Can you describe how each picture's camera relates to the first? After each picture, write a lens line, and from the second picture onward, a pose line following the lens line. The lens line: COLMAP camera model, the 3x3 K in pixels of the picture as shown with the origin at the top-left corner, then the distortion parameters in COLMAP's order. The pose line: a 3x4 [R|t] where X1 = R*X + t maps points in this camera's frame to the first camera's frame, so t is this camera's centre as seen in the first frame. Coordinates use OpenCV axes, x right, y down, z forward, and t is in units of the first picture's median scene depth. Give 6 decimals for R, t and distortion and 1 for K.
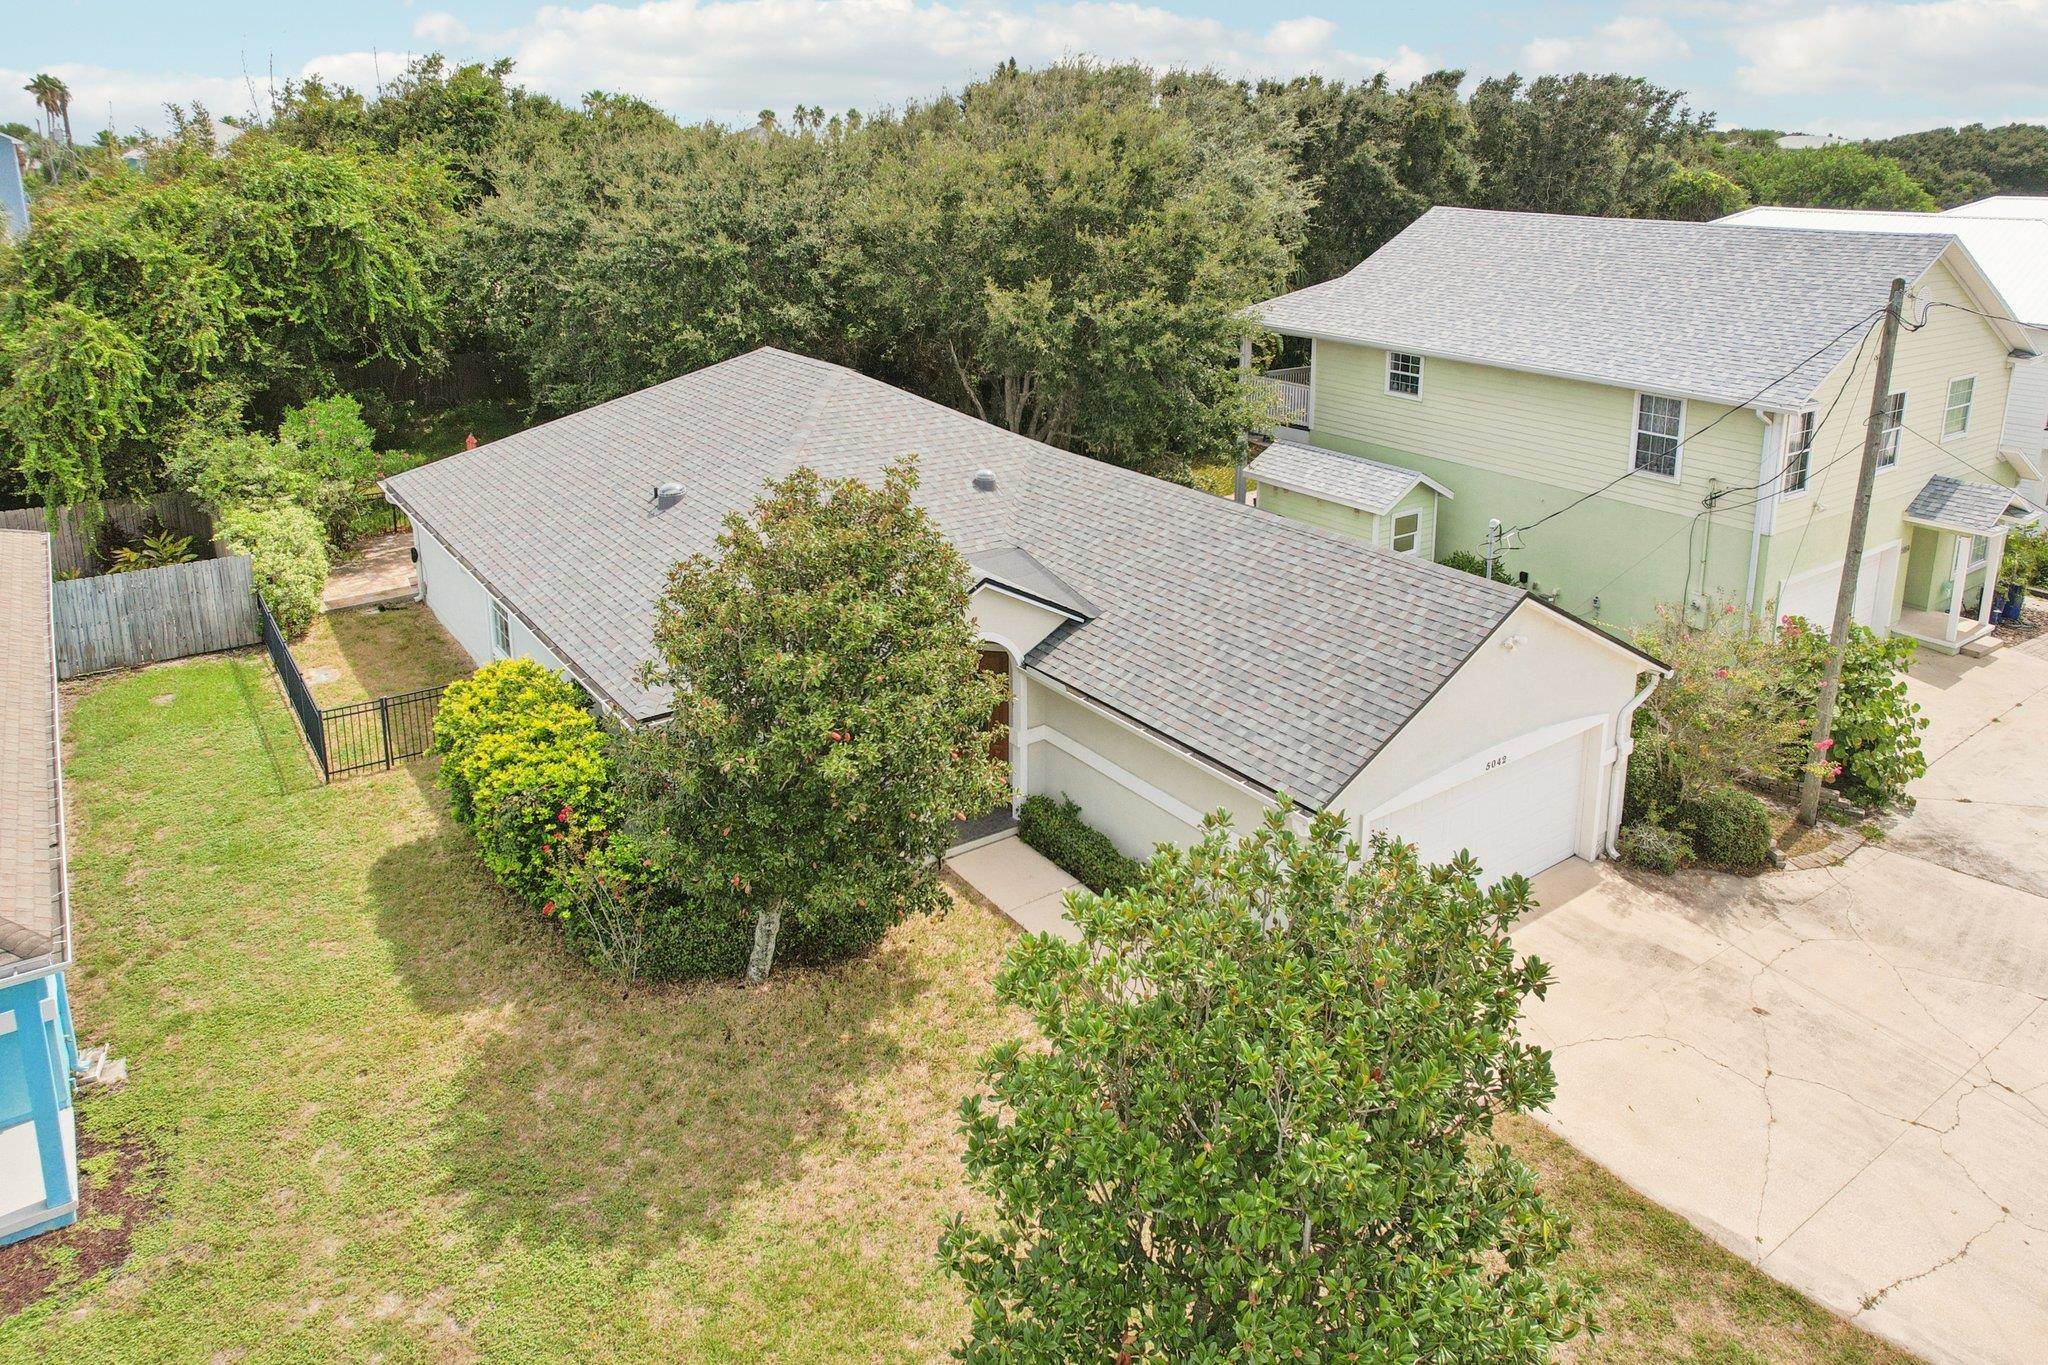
lens RADIAL K [[1387.1, 0, 1047.3], [0, 1387.1, 452.1], [0, 0, 1]] dist [-0.071505, 0.051484]
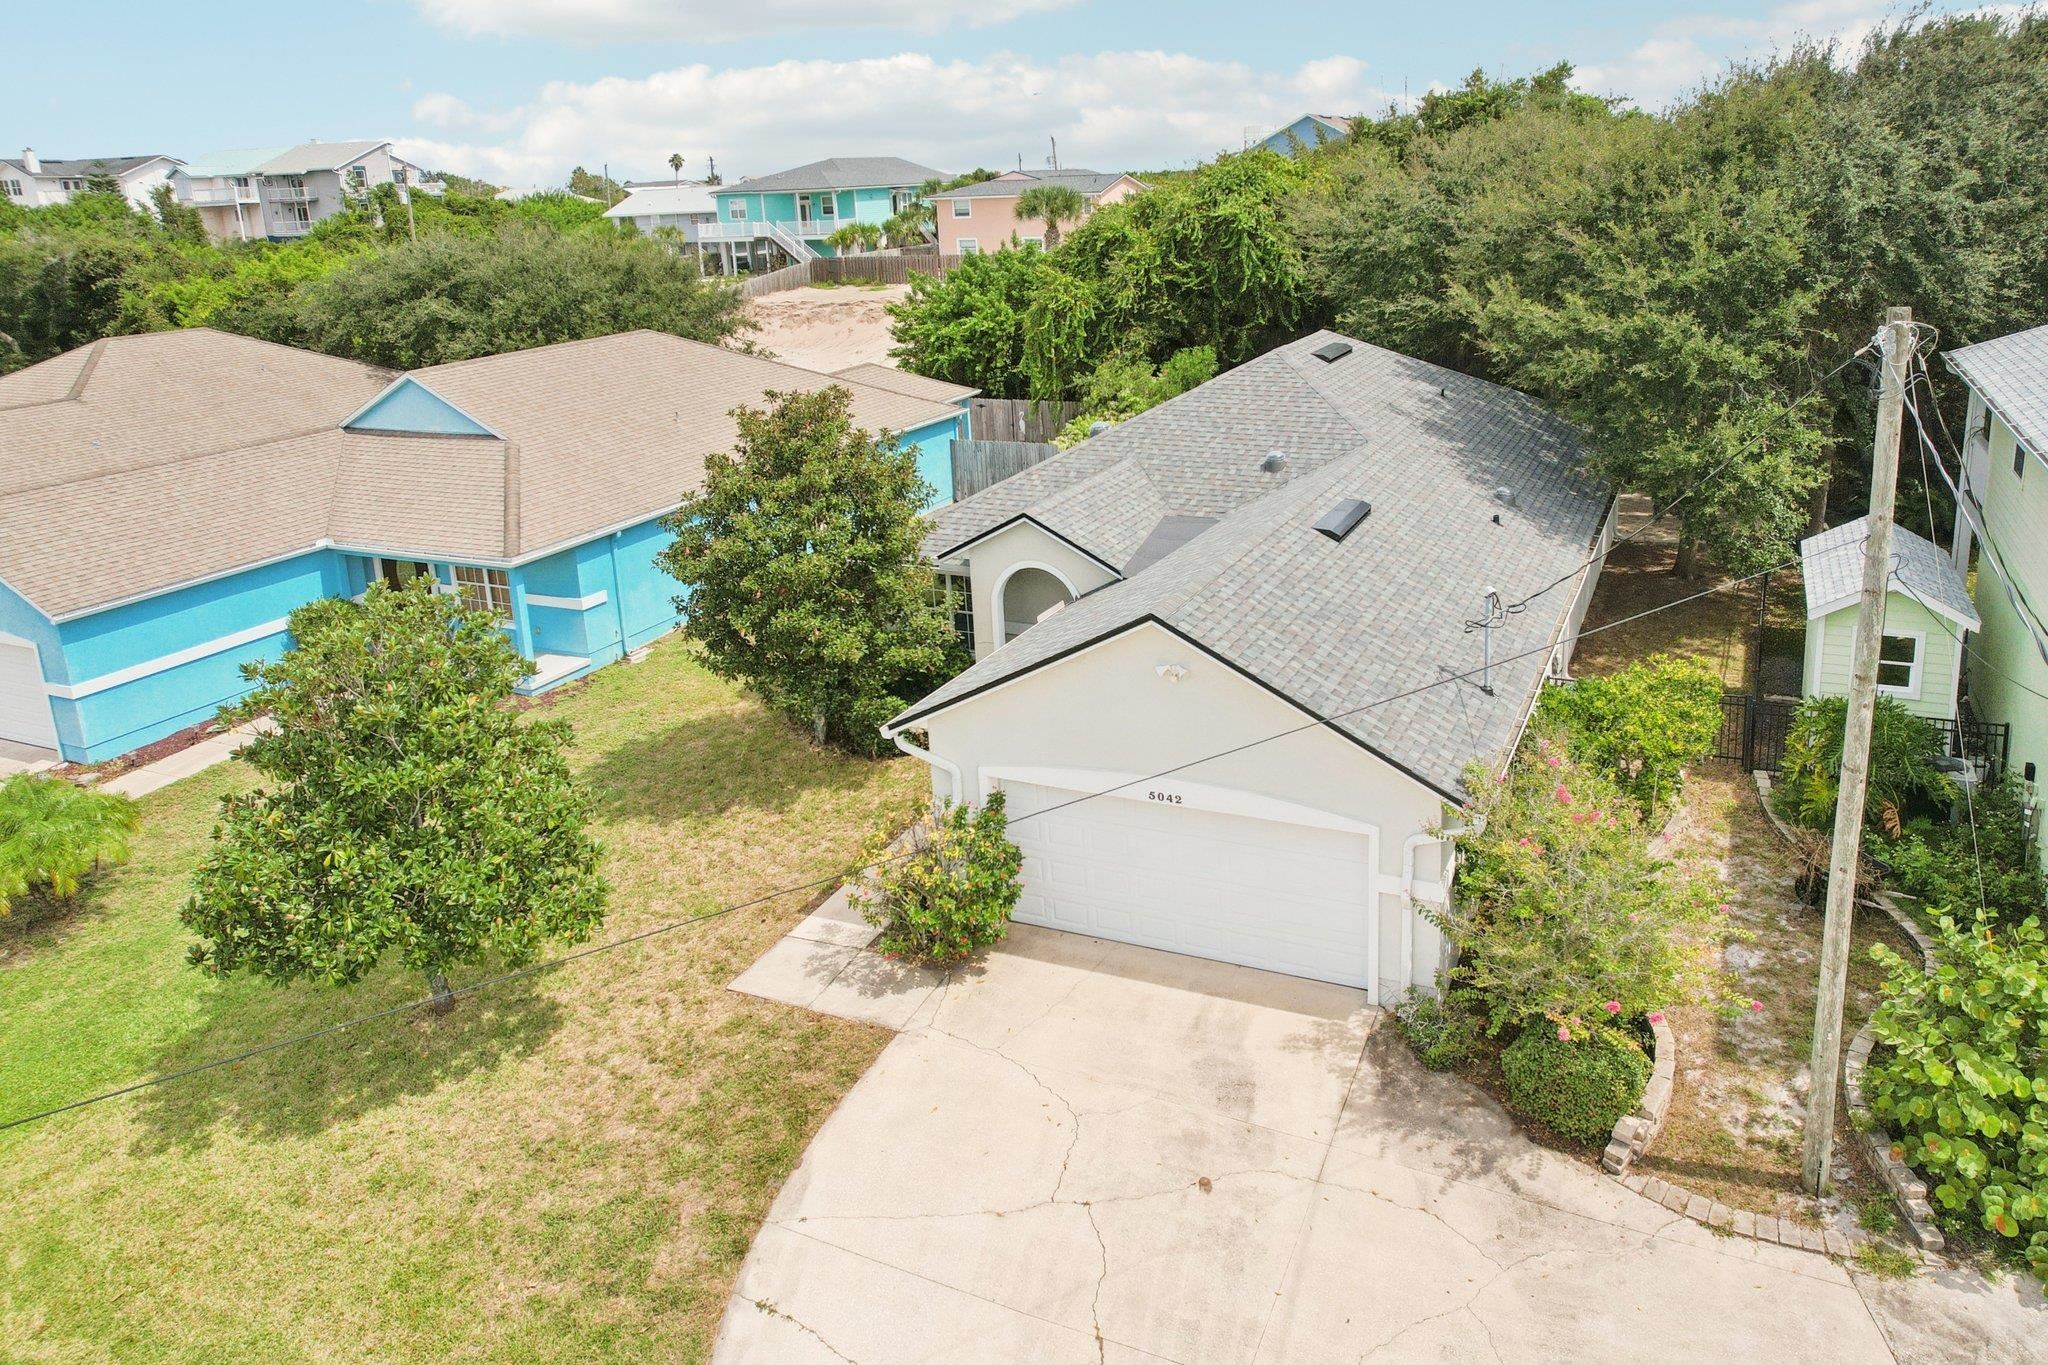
lens RADIAL K [[1399.3, 0, 1147.3], [0, 1399.3, 500.3], [0, 0, 1]] dist [-0.050809, 0.029070]
pose [[0.512580, 0.179180, -0.839736, 0.719748], [-0.156120, 0.981131, 0.114054, -0.050650], [0.844327, 0.072638, 0.530882, 0.318548]]
